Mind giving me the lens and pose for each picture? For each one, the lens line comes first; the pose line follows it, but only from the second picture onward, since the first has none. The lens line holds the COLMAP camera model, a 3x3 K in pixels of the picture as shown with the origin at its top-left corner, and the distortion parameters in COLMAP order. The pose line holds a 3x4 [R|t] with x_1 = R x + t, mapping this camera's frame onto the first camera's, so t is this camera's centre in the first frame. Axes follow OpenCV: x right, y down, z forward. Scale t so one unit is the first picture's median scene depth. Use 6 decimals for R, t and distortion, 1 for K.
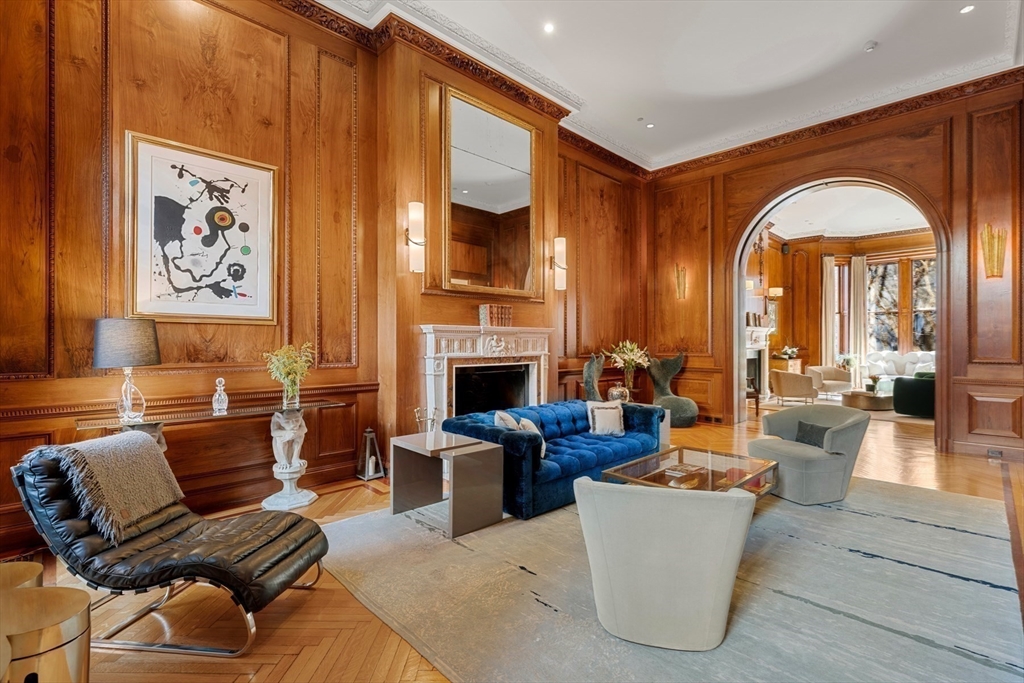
lens RADIAL K [[465.5, 0, 506.8], [0, 465.5, 342.4], [0, 0, 1]] dist [-0.004456, 0.000257]
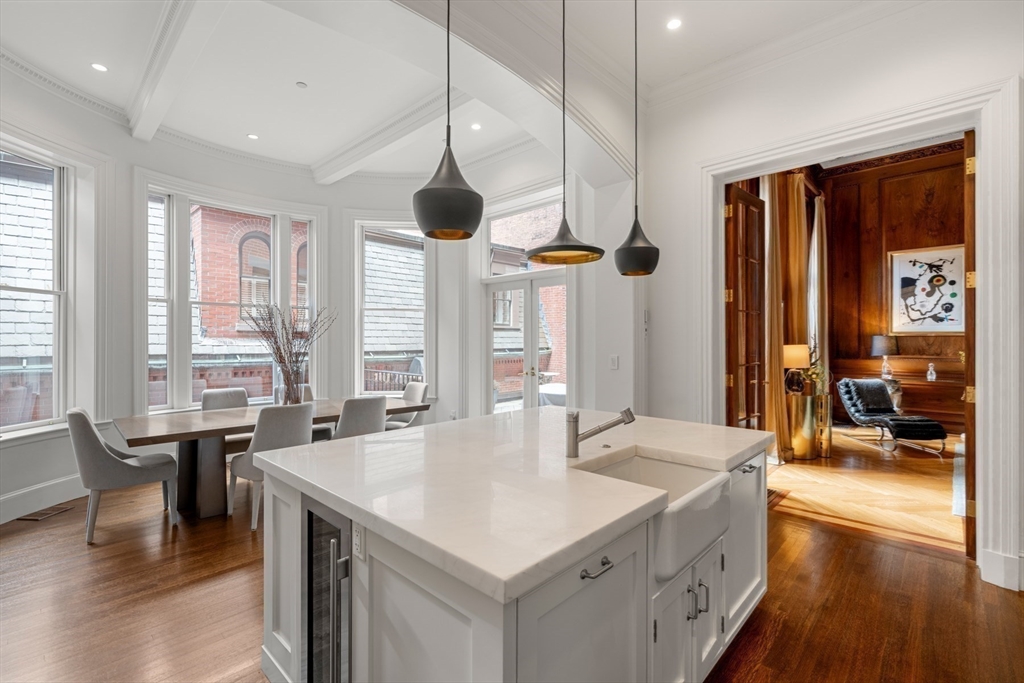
lens RADIAL K [[465.5, 0, 510.0], [0, 465.5, 338.9], [0, 0, 1]] dist [-0.004456, 0.000257]
pose [[0.040282, -0.005107, -0.999175, 1.276660], [0.002809, 0.999984, -0.004998, -0.023931], [0.999184, -0.002606, 0.040295, -0.874497]]
